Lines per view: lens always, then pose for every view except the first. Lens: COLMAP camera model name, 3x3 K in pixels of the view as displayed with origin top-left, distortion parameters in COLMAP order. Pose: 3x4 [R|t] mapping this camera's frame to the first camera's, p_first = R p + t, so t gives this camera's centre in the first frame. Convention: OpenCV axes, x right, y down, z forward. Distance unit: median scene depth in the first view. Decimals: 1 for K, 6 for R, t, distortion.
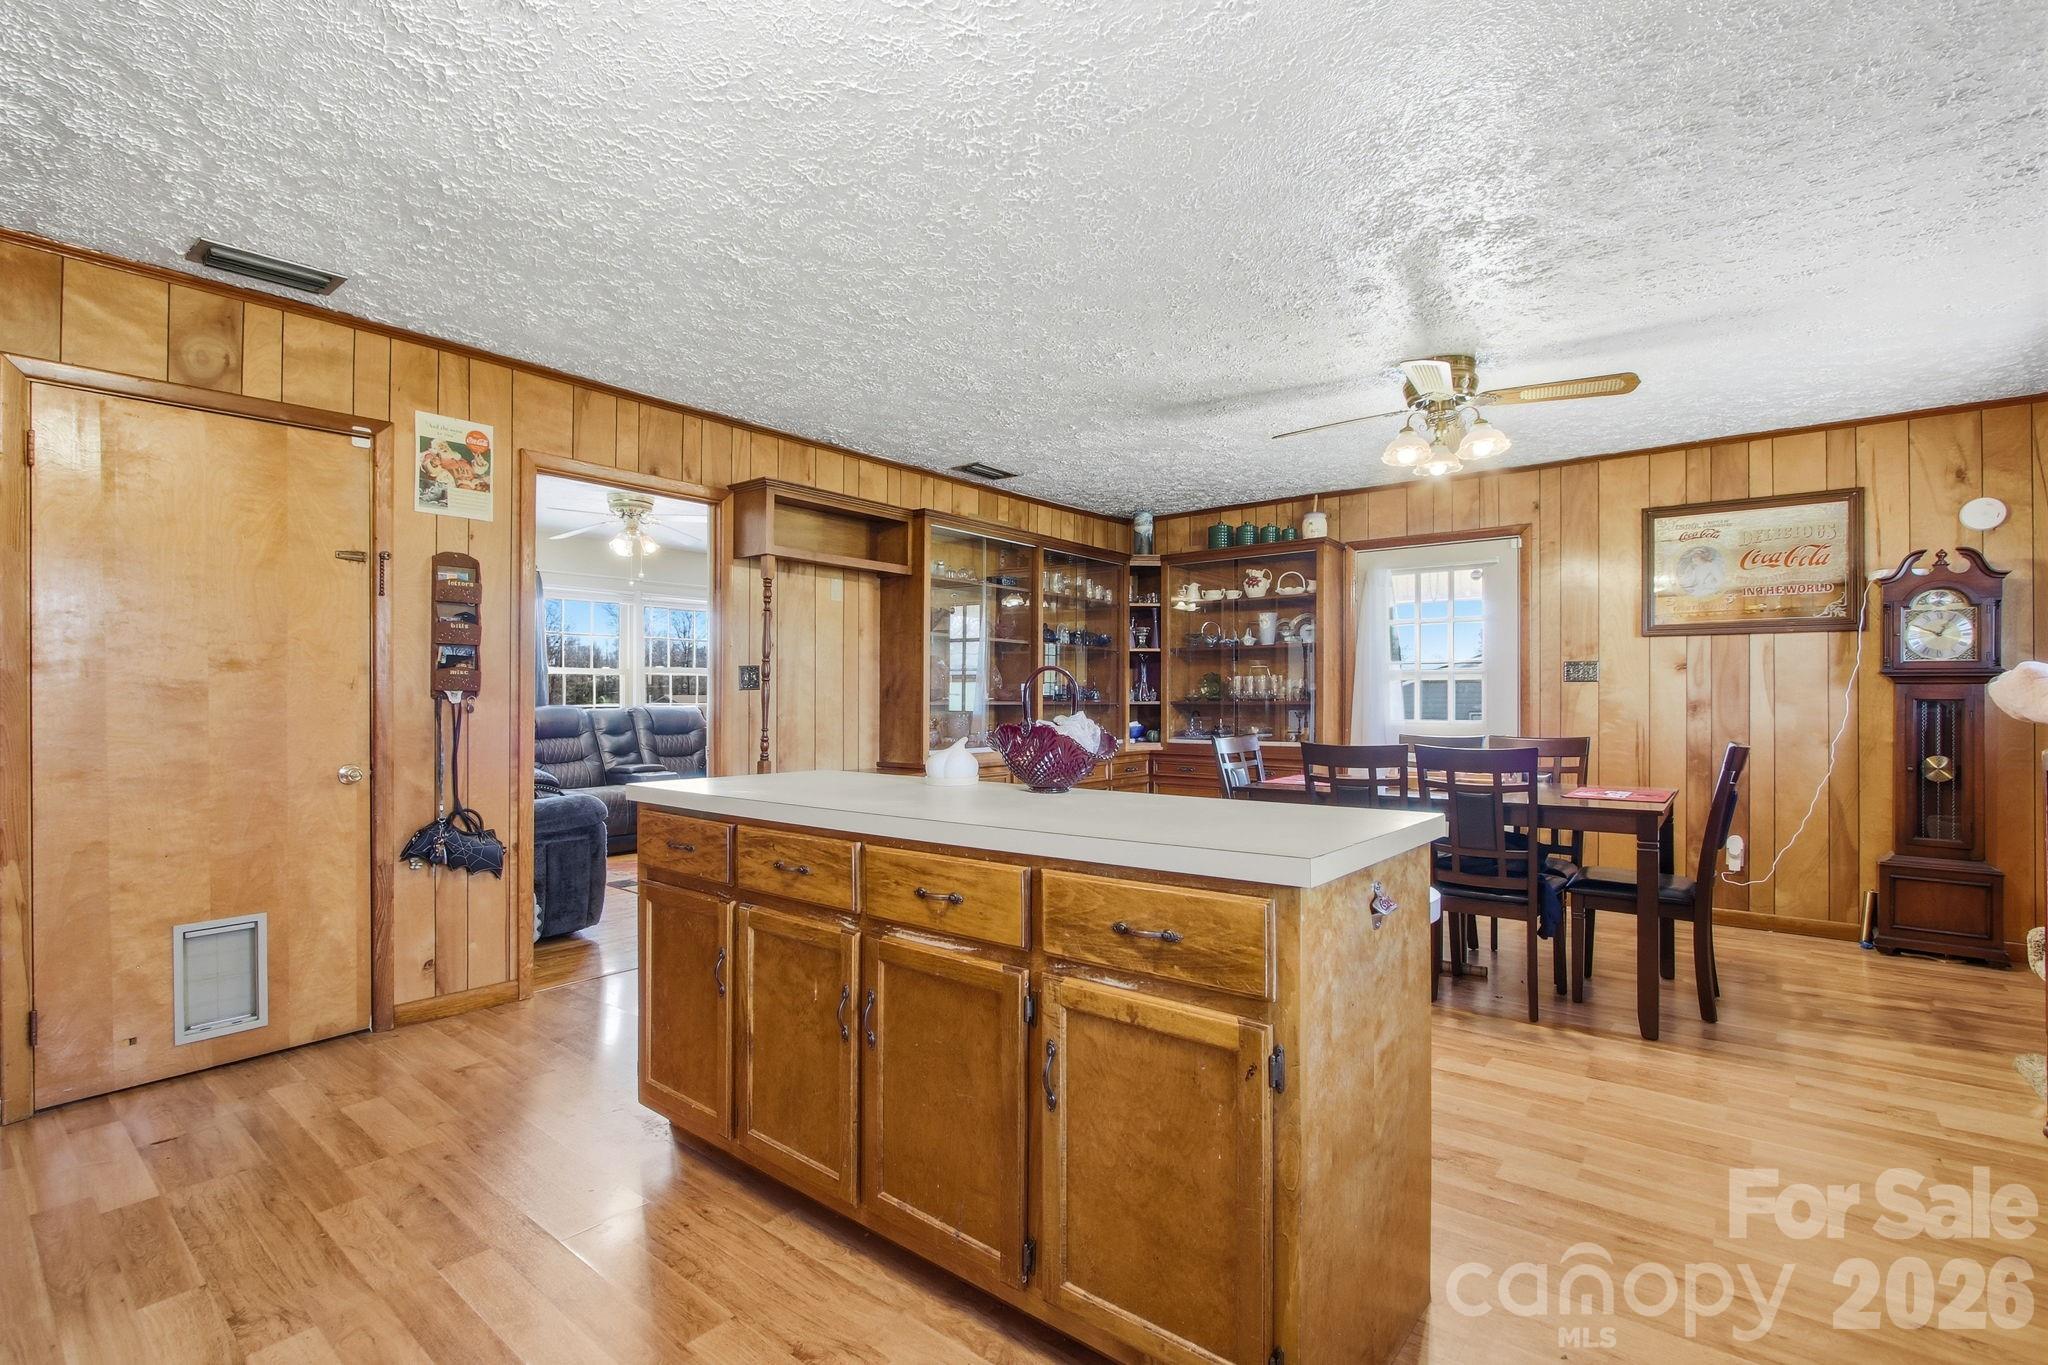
lens RADIAL K [[933.7, 0, 1004.8], [0, 933.7, 692.2], [0, 0, 1]] dist [-0.015186, 0.003036]
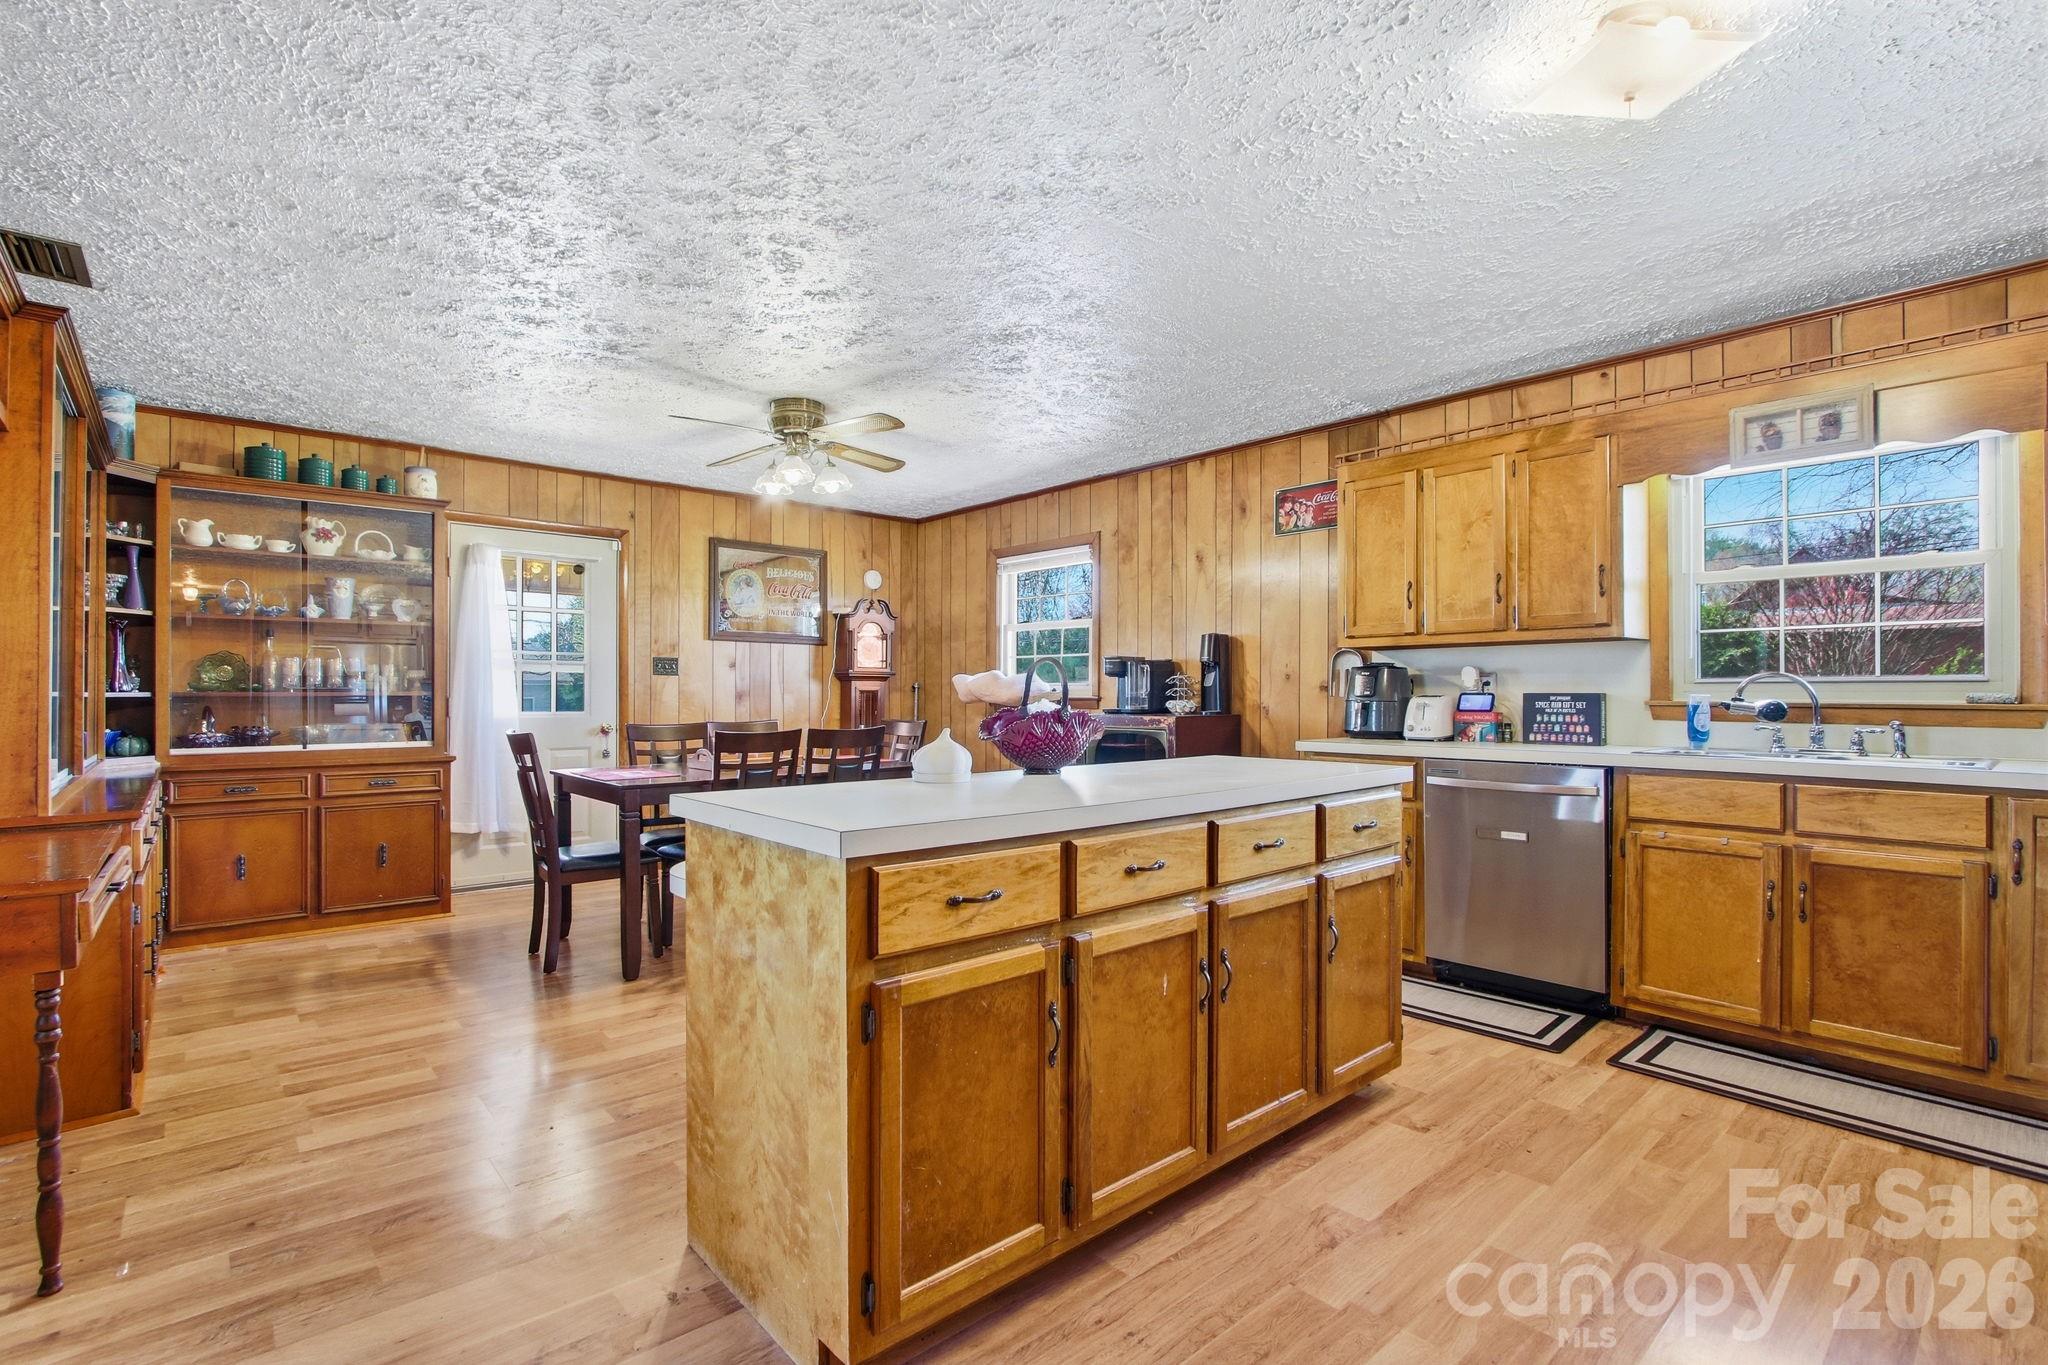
lens RADIAL K [[933.7, 0, 1007.1], [0, 933.7, 689.0], [0, 0, 1]] dist [-0.015186, 0.003036]
pose [[0.161439, 0.002998, 0.986878, -0.477721], [-0.007662, 0.999969, -0.001784, 0.005272], [-0.986853, -0.007273, 0.161457, 0.402423]]
